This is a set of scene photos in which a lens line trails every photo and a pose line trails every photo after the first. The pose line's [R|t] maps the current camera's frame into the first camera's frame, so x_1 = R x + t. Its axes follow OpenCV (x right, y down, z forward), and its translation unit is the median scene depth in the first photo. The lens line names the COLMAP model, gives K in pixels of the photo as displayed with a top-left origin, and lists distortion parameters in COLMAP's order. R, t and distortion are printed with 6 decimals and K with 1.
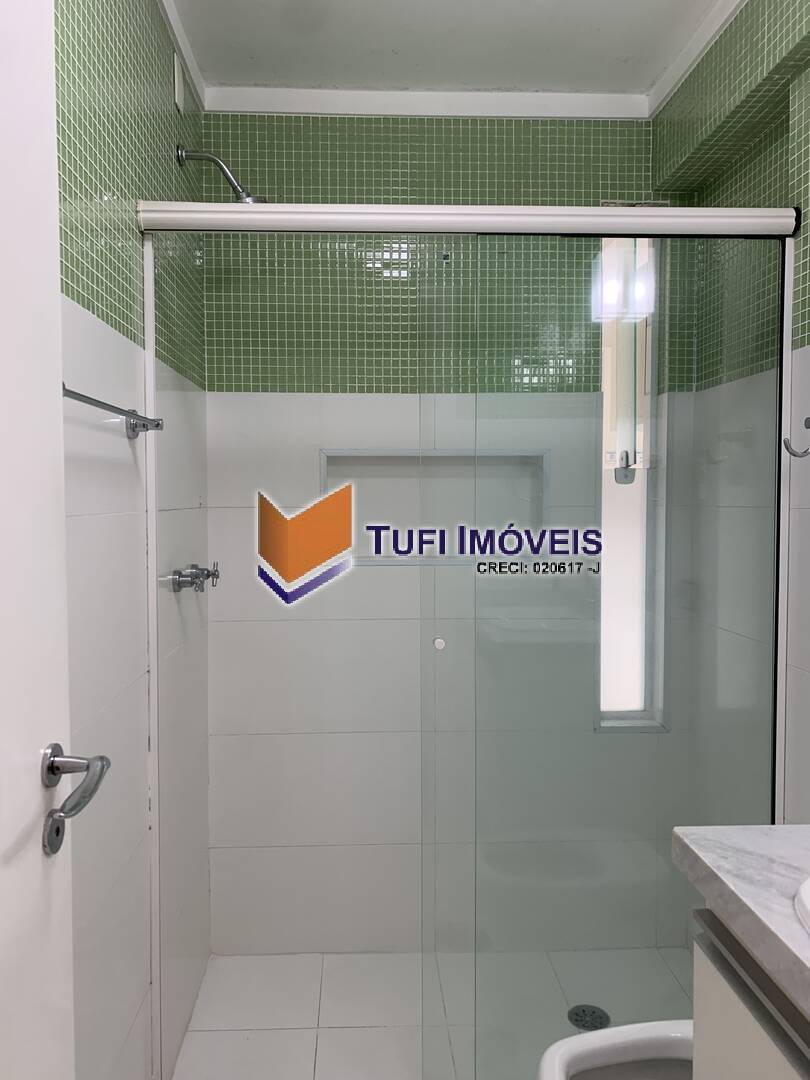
lens RADIAL K [[843.7, 0, 404.0], [0, 843.7, 535.4], [0, 0, 1]] dist [0.042975, -0.037291]
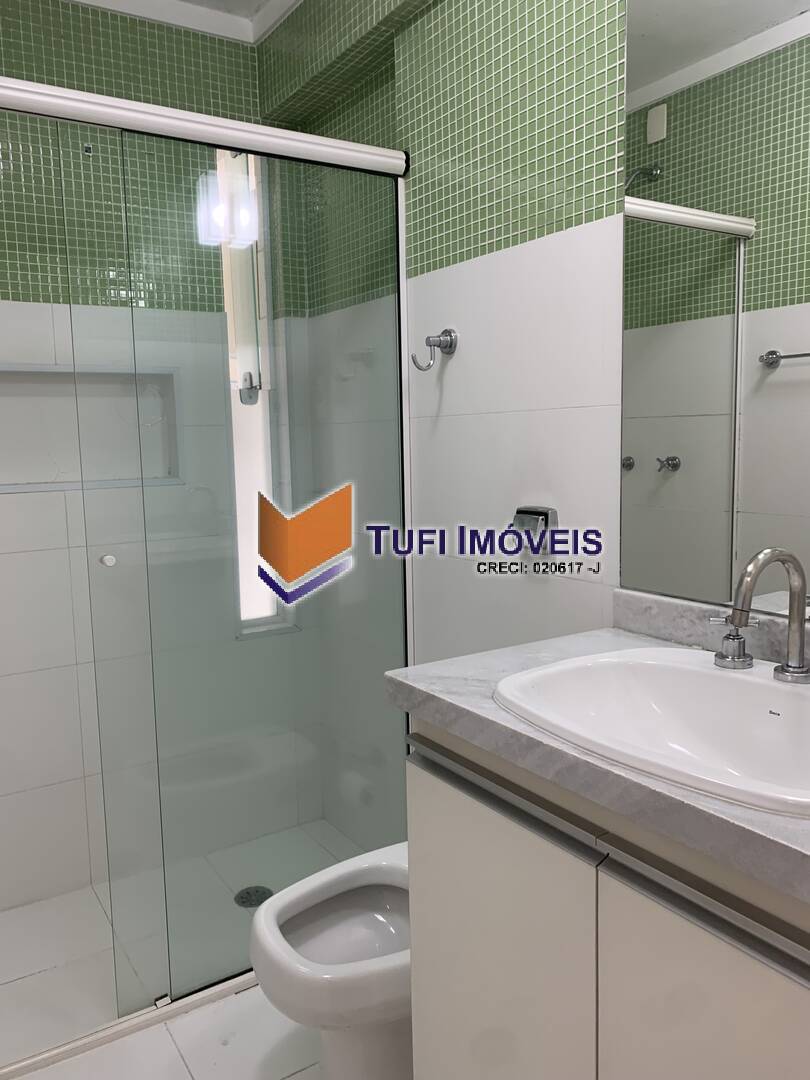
lens RADIAL K [[843.7, 0, 396.7], [0, 843.7, 537.6], [0, 0, 1]] dist [0.042975, -0.037291]
pose [[0.866946, -0.078066, 0.492250, -0.117708], [0.046301, 0.996001, 0.076412, 0.034981], [-0.496246, -0.043454, 0.867094, -0.007971]]
